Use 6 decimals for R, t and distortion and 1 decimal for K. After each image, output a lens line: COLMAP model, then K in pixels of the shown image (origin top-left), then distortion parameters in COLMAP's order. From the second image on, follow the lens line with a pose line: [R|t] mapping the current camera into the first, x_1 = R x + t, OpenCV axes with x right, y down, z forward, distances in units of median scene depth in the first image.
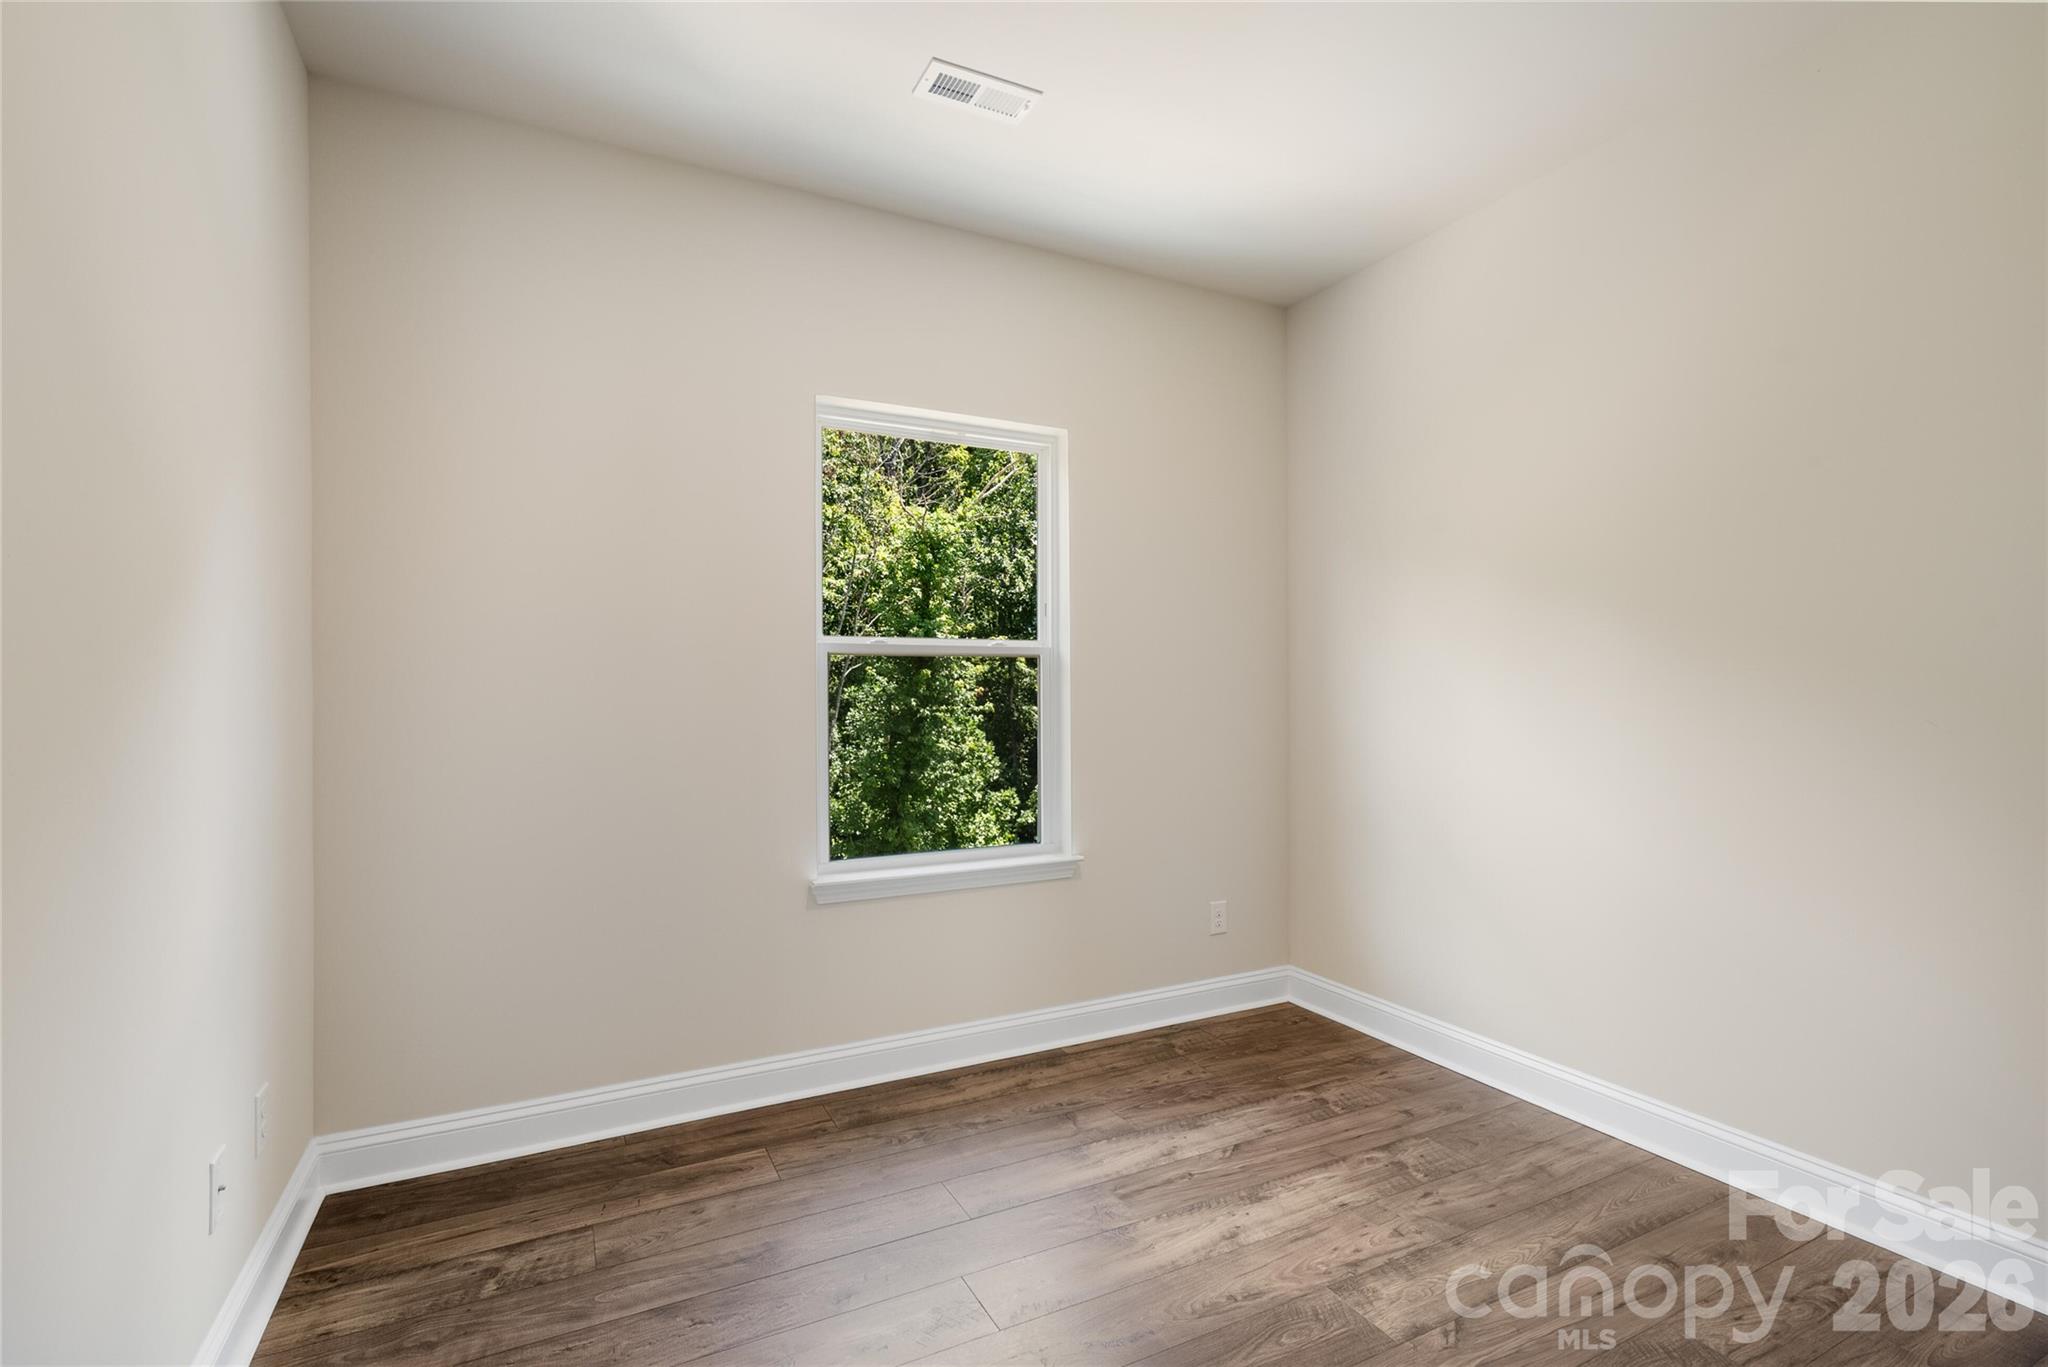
lens RADIAL K [[954.7, 0, 1024.0], [0, 954.7, 683.5], [0, 0, 1]] dist [0.000404, 0.000161]
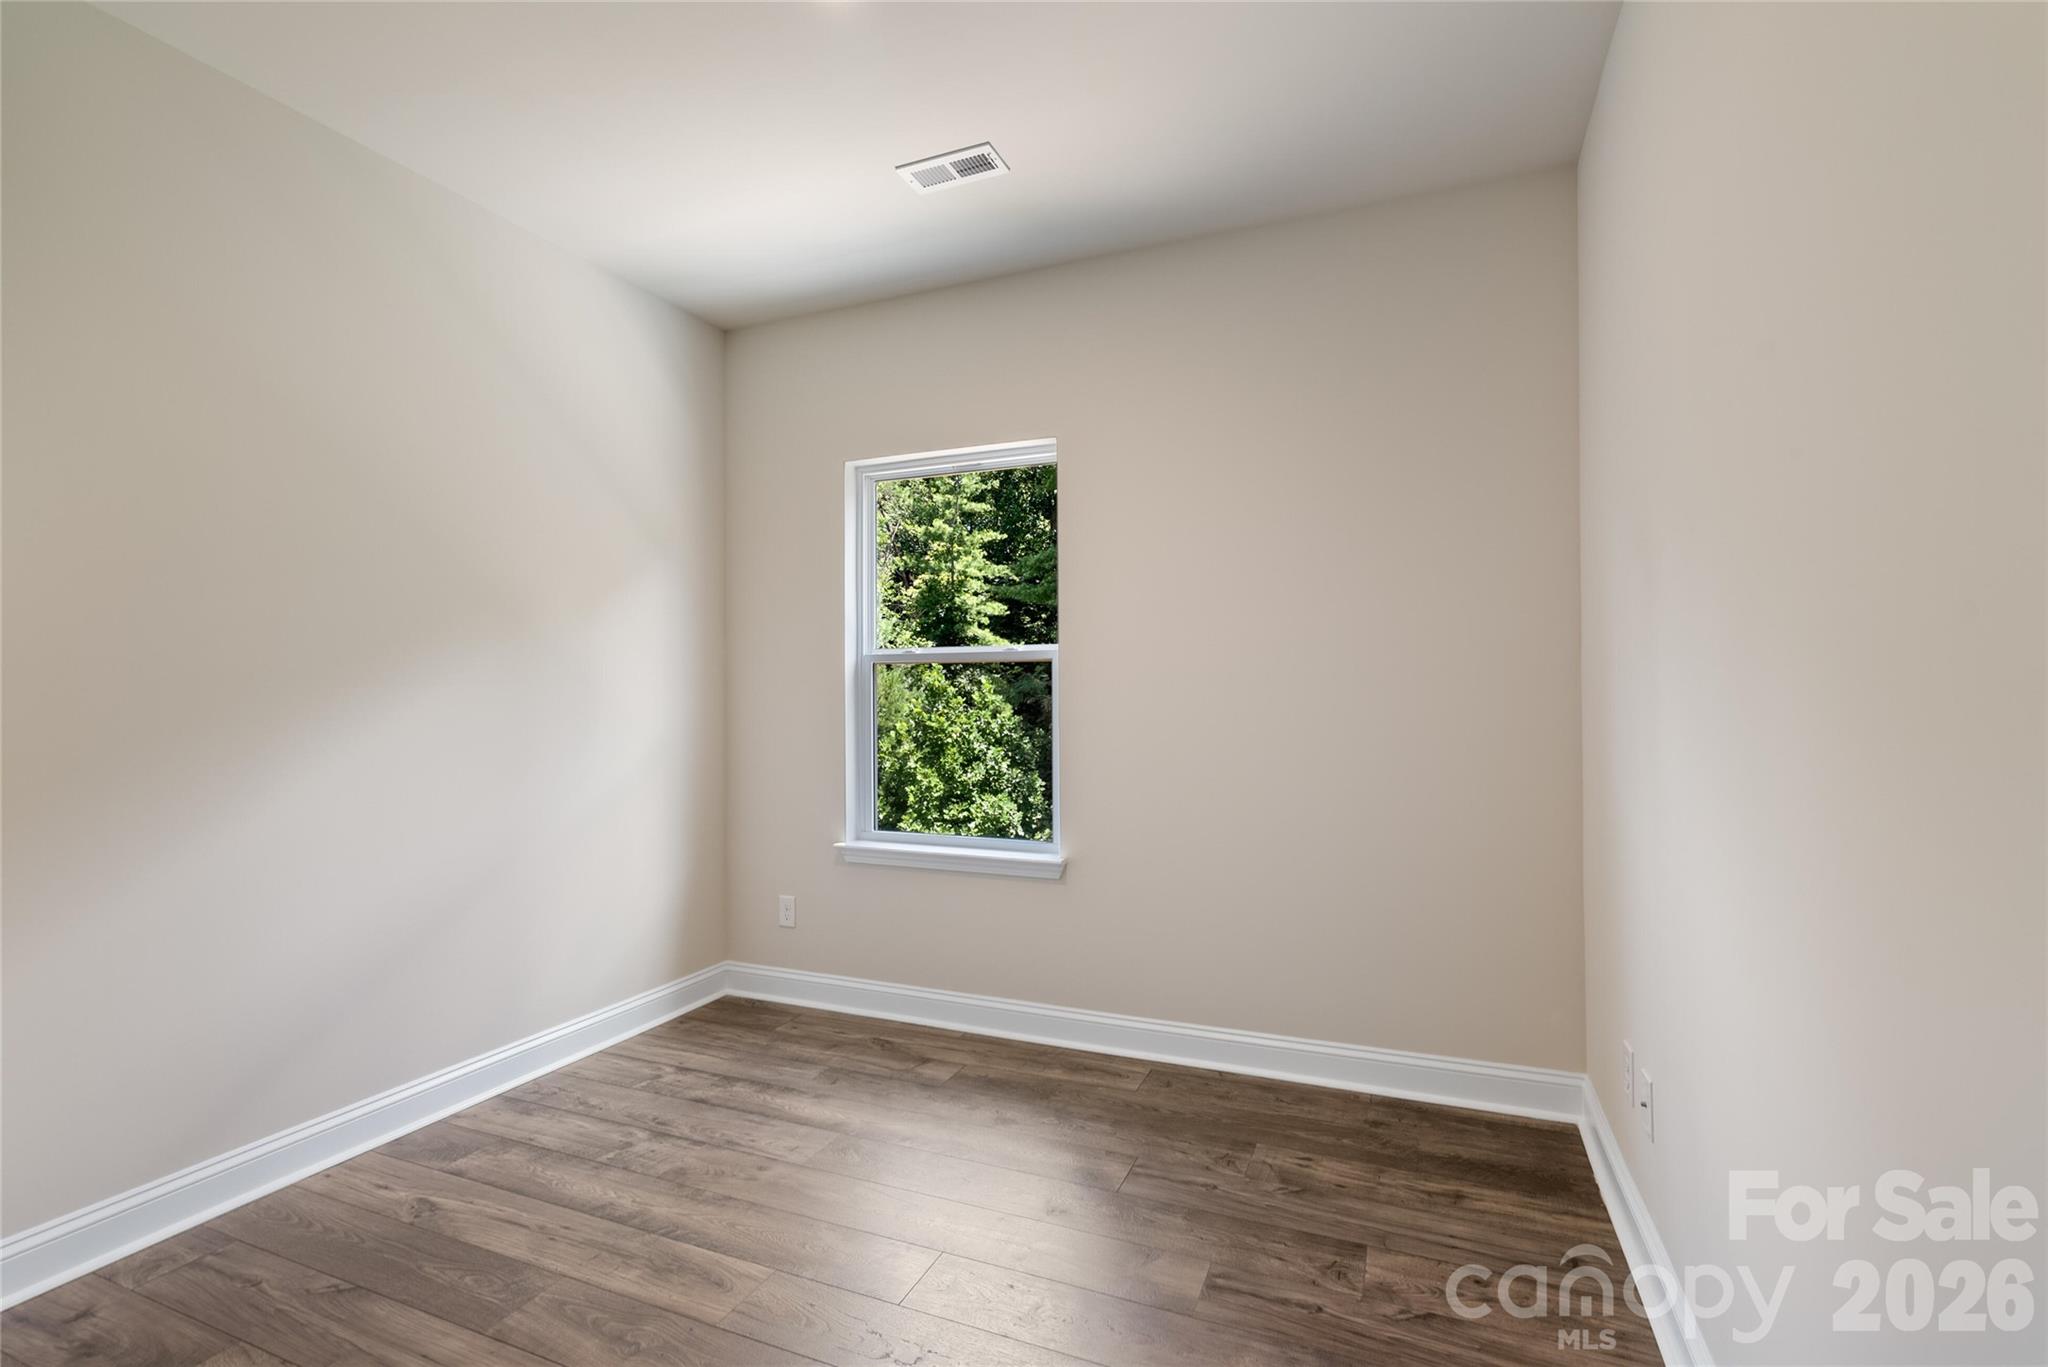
lens RADIAL K [[911.6, 0, 1024.0], [0, 911.6, 683.5], [0, 0, 1]] dist [-0.000501, -0.000044]
pose [[0.641359, -0.005051, -0.767224, 0.743275], [0.016412, 0.999840, 0.007136, -0.010411], [0.767065, -0.017168, 0.641339, 0.347655]]
